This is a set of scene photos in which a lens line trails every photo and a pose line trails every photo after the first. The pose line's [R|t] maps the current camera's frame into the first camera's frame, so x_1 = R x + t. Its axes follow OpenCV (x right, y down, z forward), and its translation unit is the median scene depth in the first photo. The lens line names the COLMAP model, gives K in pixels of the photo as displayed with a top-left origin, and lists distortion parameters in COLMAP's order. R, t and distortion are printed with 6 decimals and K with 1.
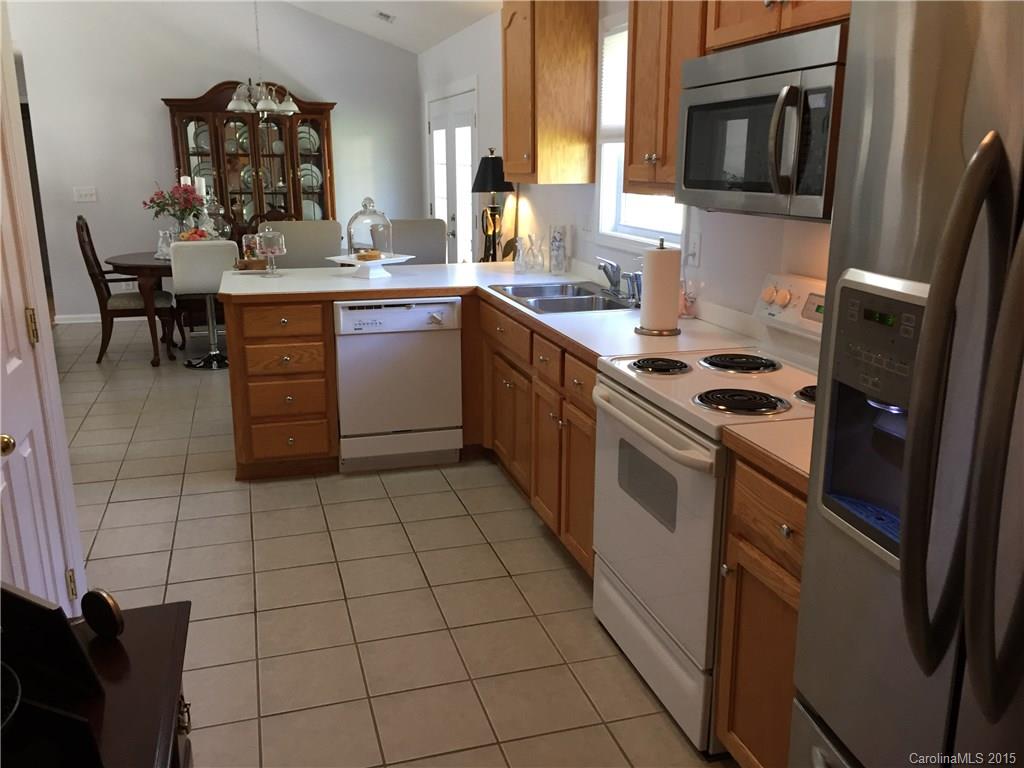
lens RADIAL K [[874.6, 0, 516.2], [0, 874.6, 384.6], [0, 0, 1]] dist [0.073043, -0.096017]
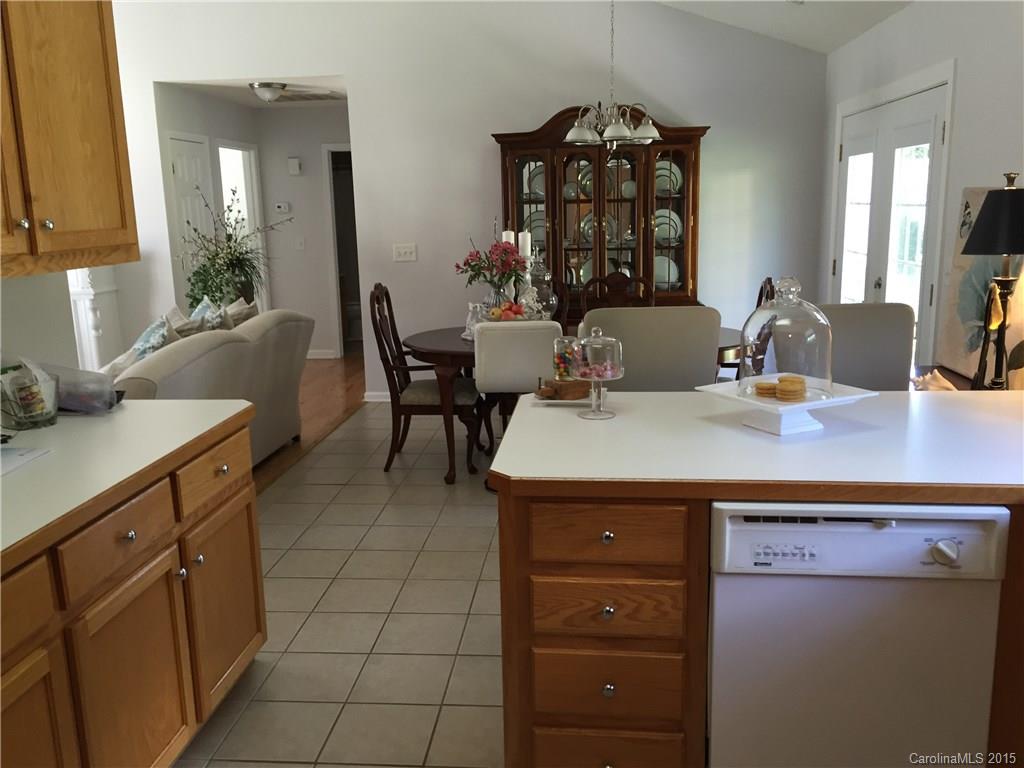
lens RADIAL K [[874.6, 0, 518.4], [0, 874.6, 389.5], [0, 0, 1]] dist [0.073043, -0.096017]
pose [[0.928085, 0.053850, -0.368453, -0.079874], [-0.068394, 0.997306, -0.026518, -0.080505], [0.366032, 0.049811, 0.929268, 0.309225]]
